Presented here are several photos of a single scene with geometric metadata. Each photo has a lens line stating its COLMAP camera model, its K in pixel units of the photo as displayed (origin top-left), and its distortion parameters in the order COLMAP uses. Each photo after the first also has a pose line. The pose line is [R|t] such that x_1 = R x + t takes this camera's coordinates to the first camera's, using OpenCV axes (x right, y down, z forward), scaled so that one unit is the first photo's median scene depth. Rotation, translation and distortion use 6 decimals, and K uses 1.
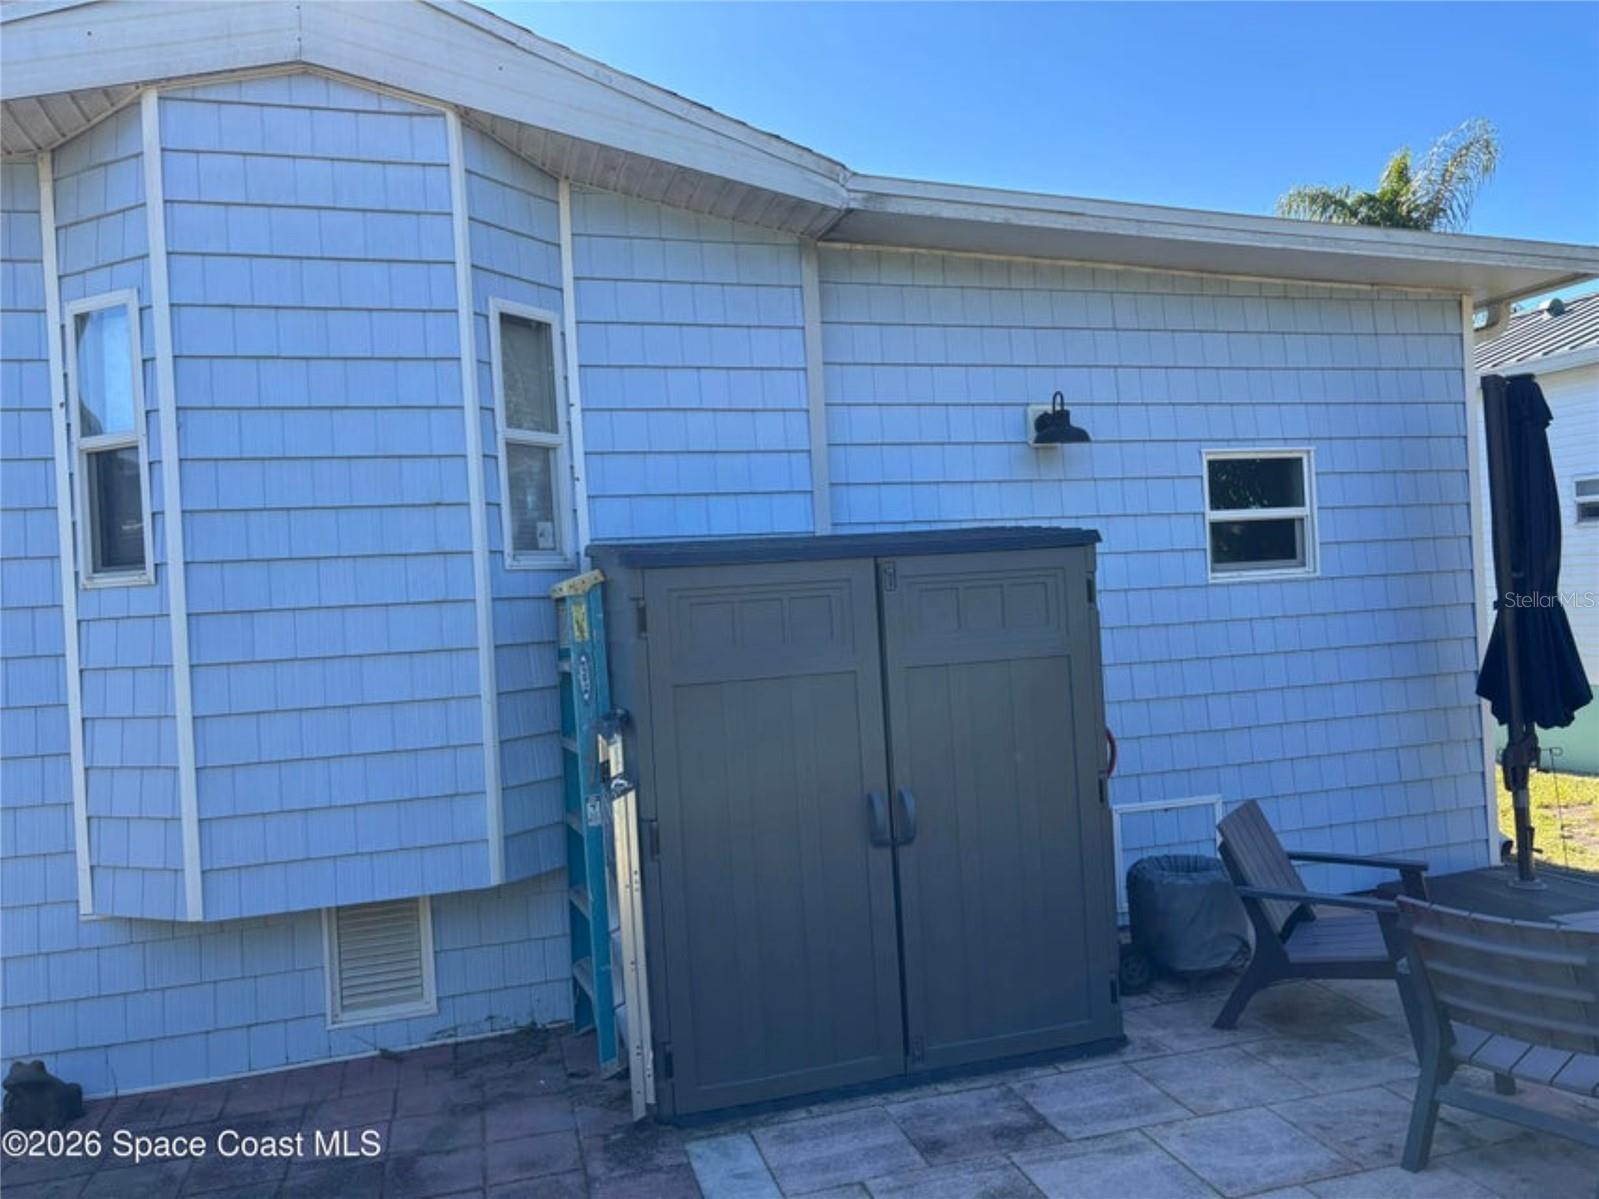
lens RADIAL K [[1217.3, 0, 796.3], [0, 1217.3, 604.5], [0, 0, 1]] dist [0.038985, -0.053468]
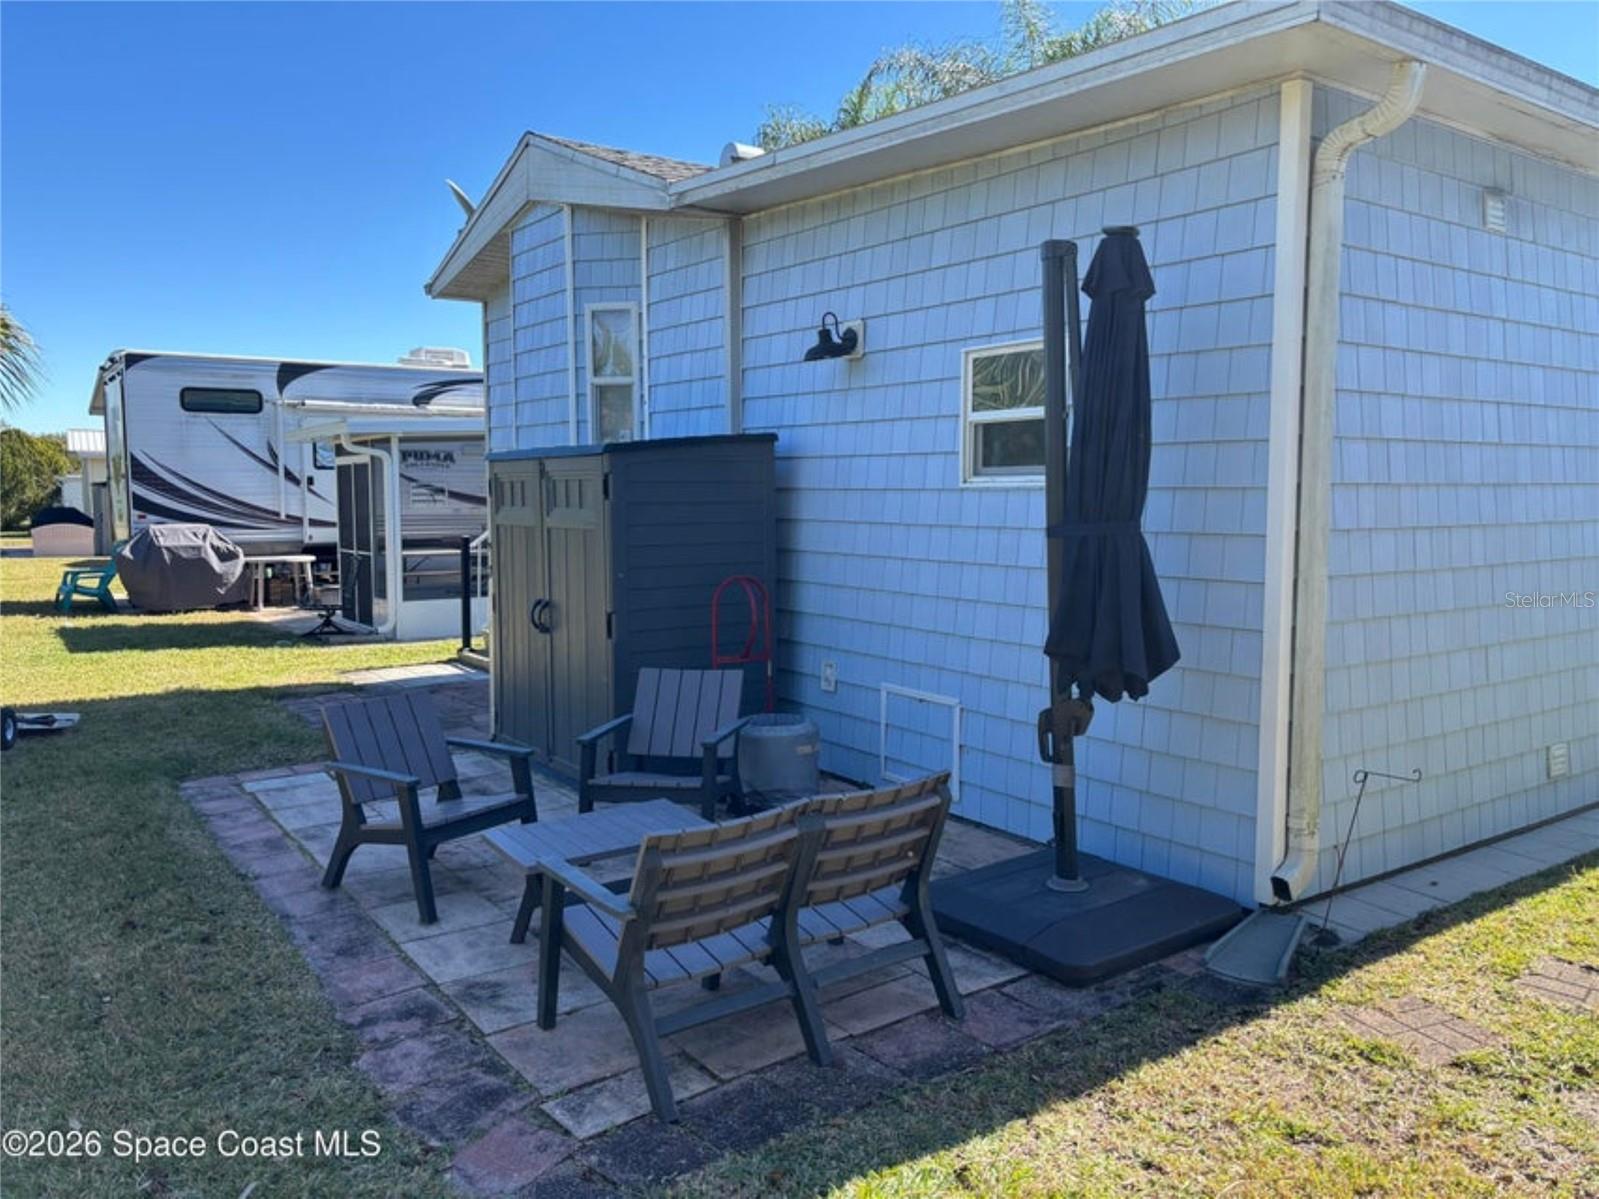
lens RADIAL K [[1217.3, 0, 783.0], [0, 1217.3, 601.4], [0, 0, 1]] dist [0.038985, -0.053468]
pose [[0.296741, 0.142008, -0.944340, 1.575776], [-0.020410, 0.989599, 0.142400, -0.080940], [0.954740, -0.022982, 0.296553, 0.730786]]
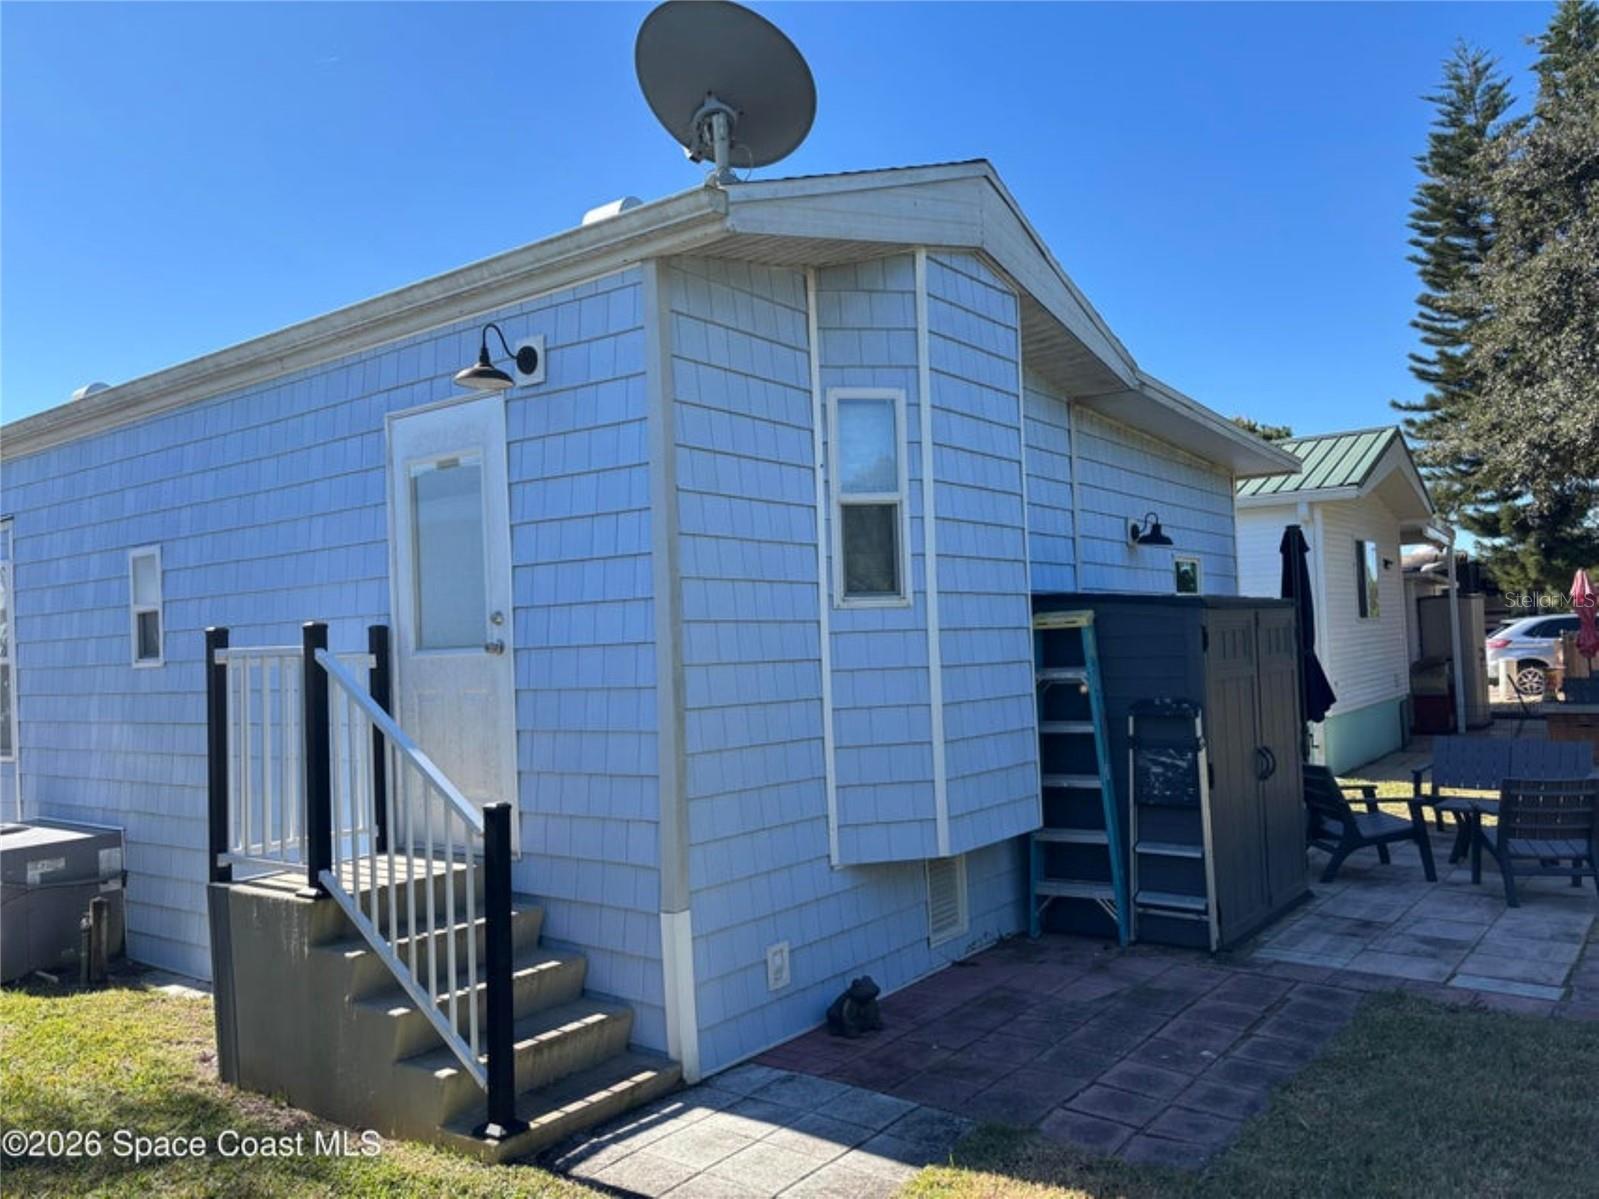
lens RADIAL K [[1217.3, 0, 794.9], [0, 1217.3, 600.2], [0, 0, 1]] dist [0.038985, -0.053468]
pose [[0.811574, 0.045055, 0.582510, -1.284627], [-0.002407, 0.997272, -0.073781, 0.068630], [-0.584245, 0.058477, 0.809468, -0.007065]]
